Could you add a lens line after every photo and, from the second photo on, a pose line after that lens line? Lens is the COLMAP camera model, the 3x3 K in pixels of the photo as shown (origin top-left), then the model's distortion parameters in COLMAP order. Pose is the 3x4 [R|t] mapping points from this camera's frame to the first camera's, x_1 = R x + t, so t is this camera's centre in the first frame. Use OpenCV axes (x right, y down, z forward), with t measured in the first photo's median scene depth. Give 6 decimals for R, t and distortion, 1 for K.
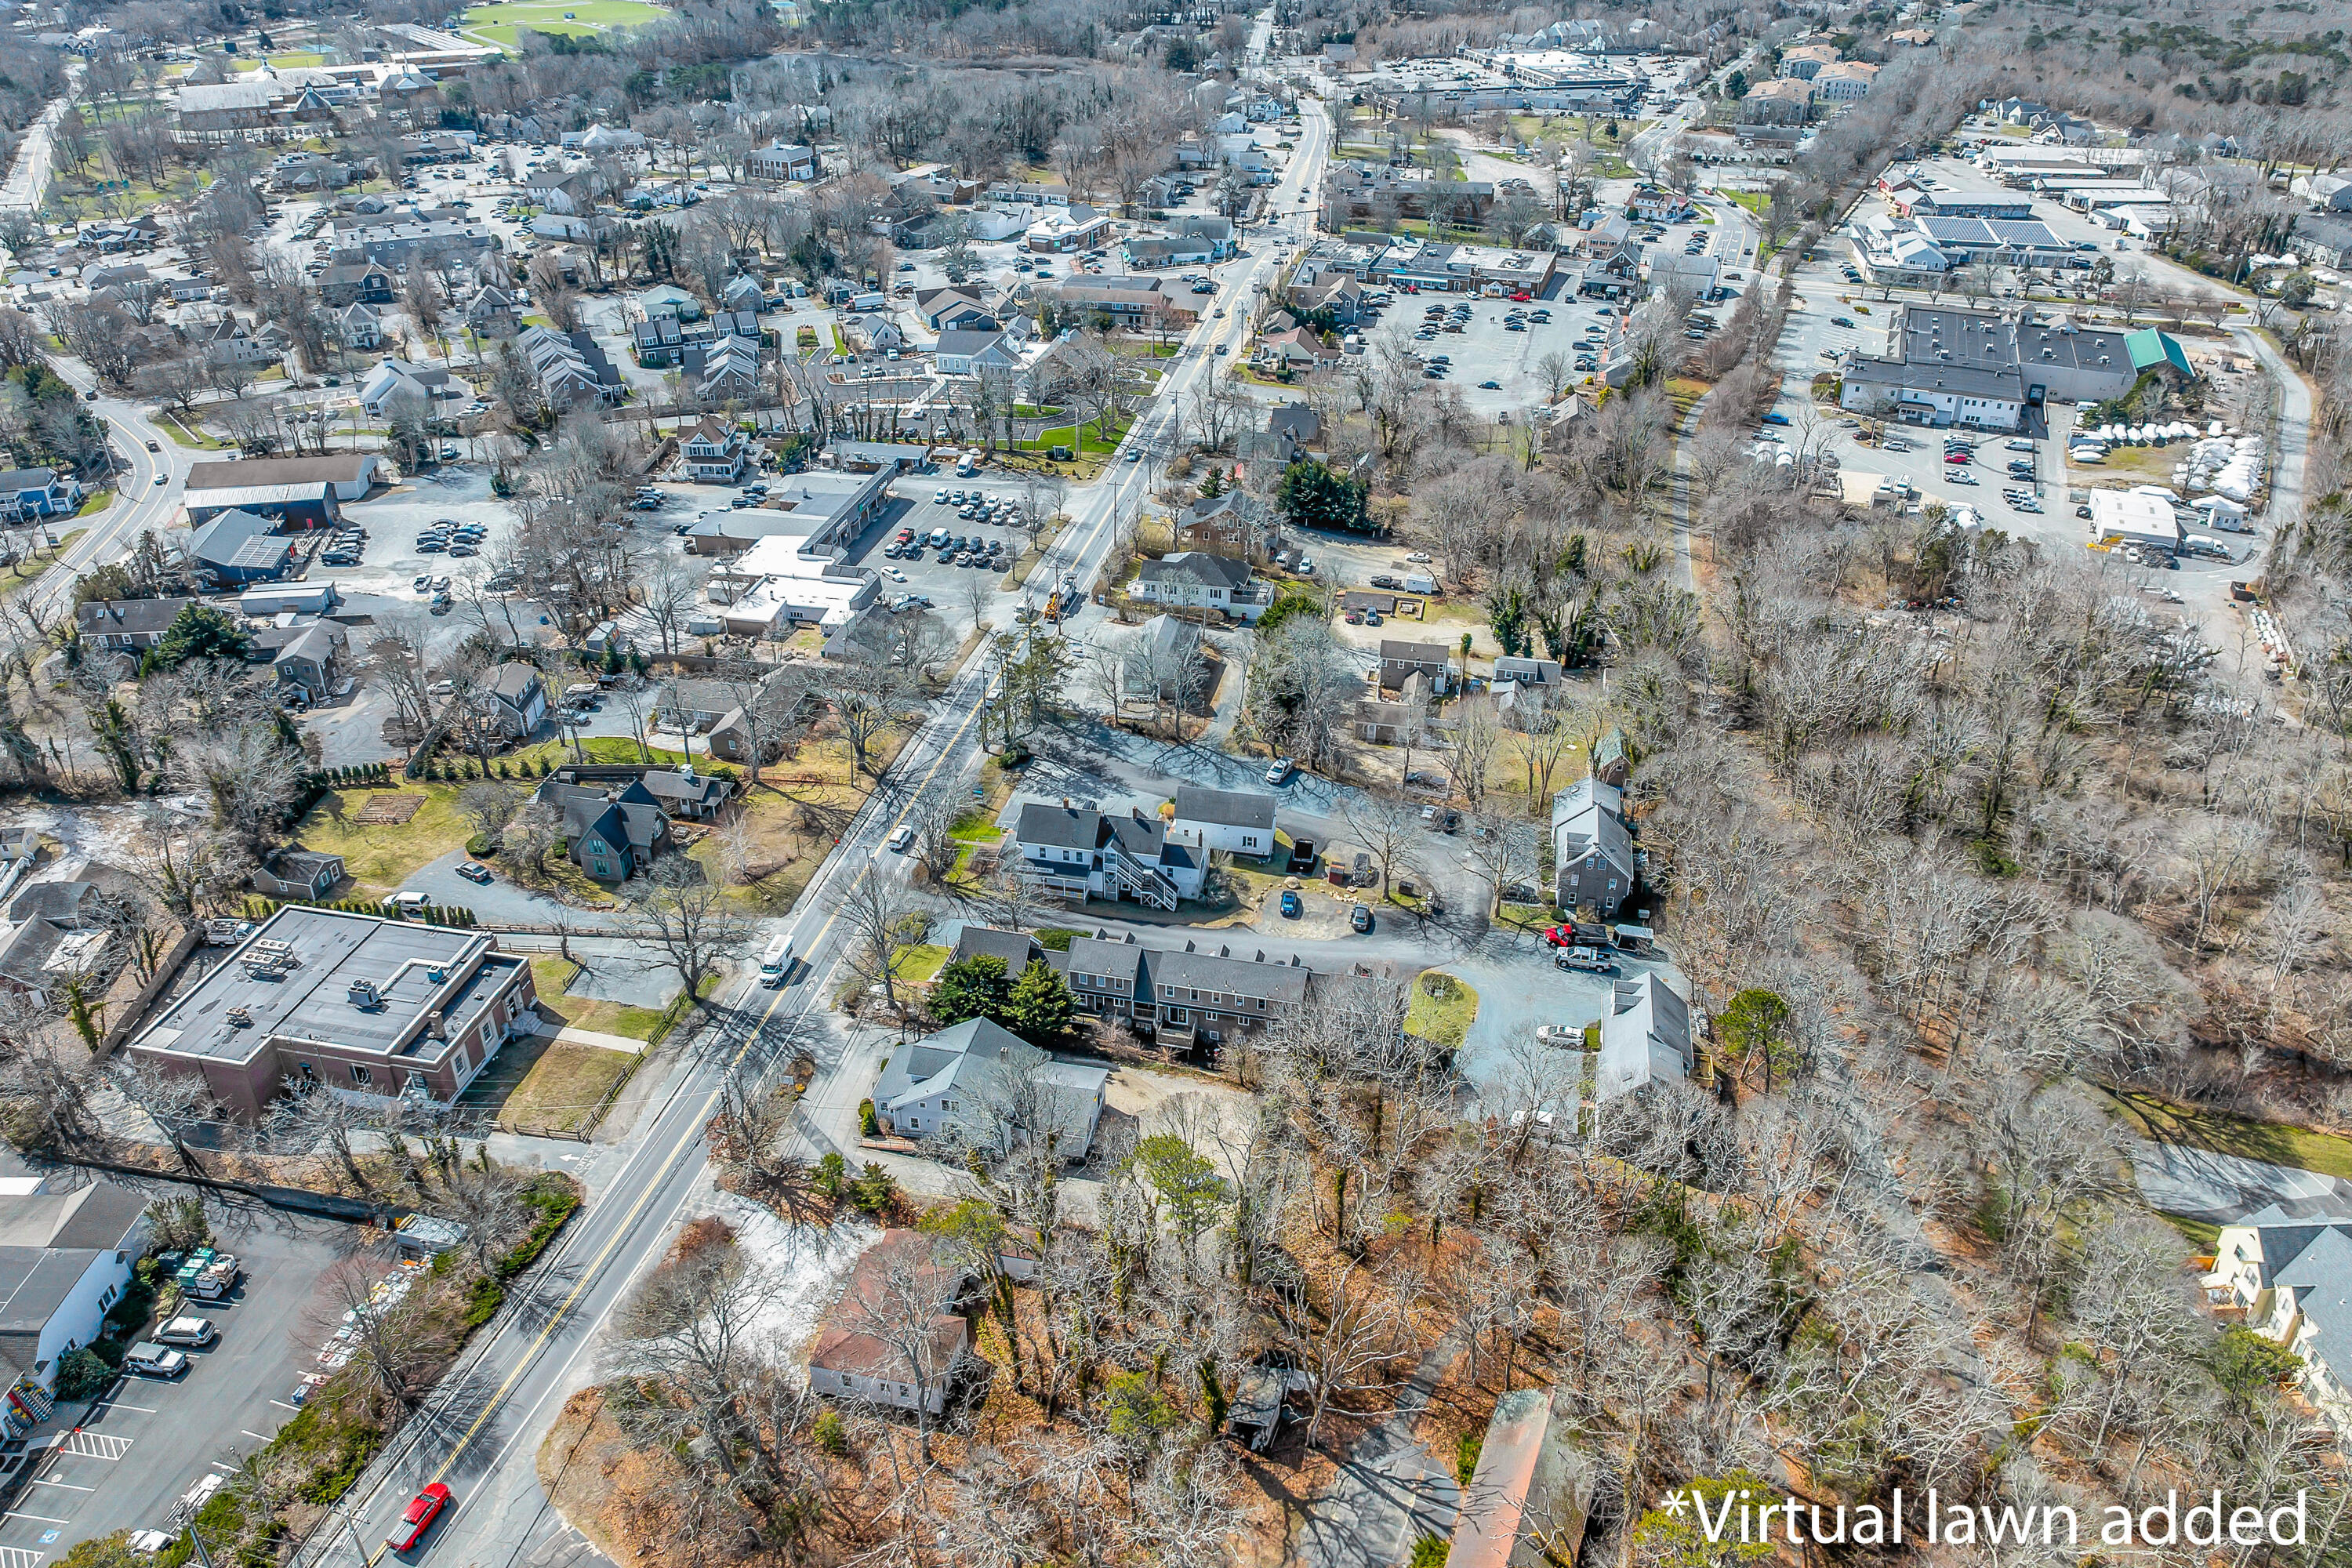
lens RADIAL K [[1661.2, 0, 1176.0], [0, 1661.2, 784.0], [0, 0, 1]] dist [-0.032902, 0.001094]
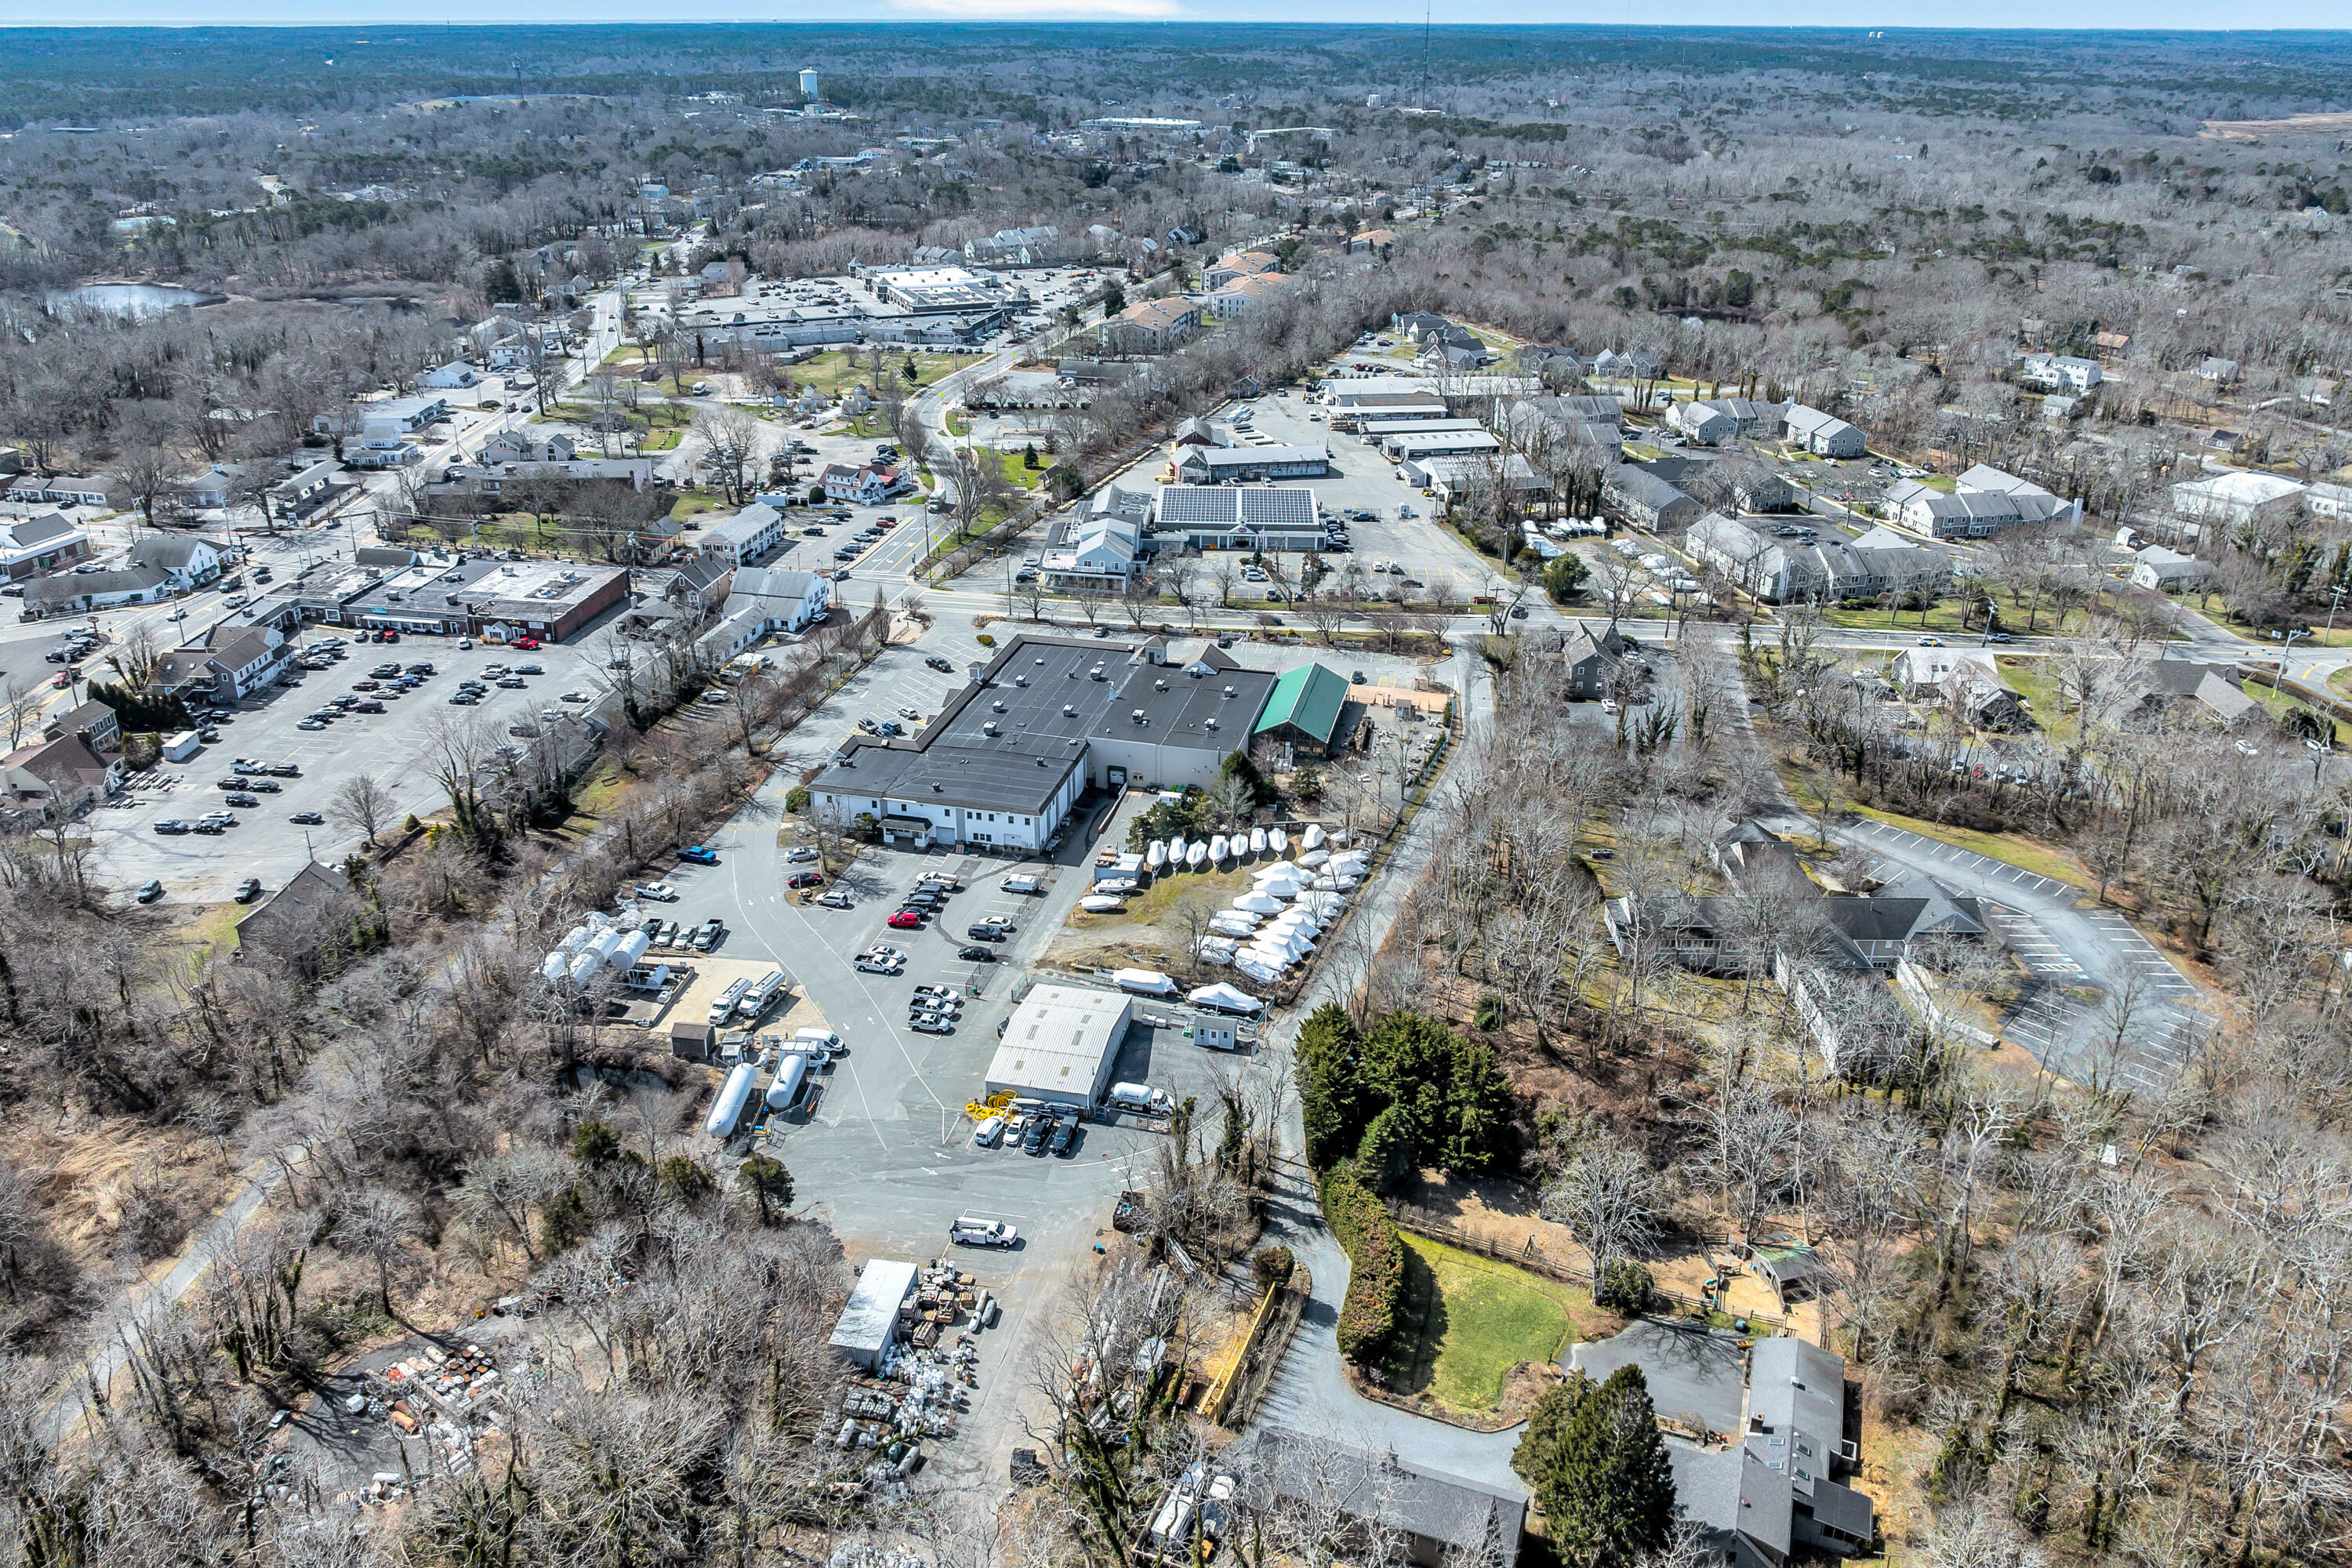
lens RADIAL K [[1702.5, 0, 1167.9], [0, 1702.5, 710.7], [0, 0, 1]] dist [-0.029507, -0.019157]
pose [[0.989174, -0.050370, 0.137831, 0.345287], [0.069259, 0.988301, -0.135884, -0.127262], [-0.129374, 0.143959, 0.981090, 0.202729]]
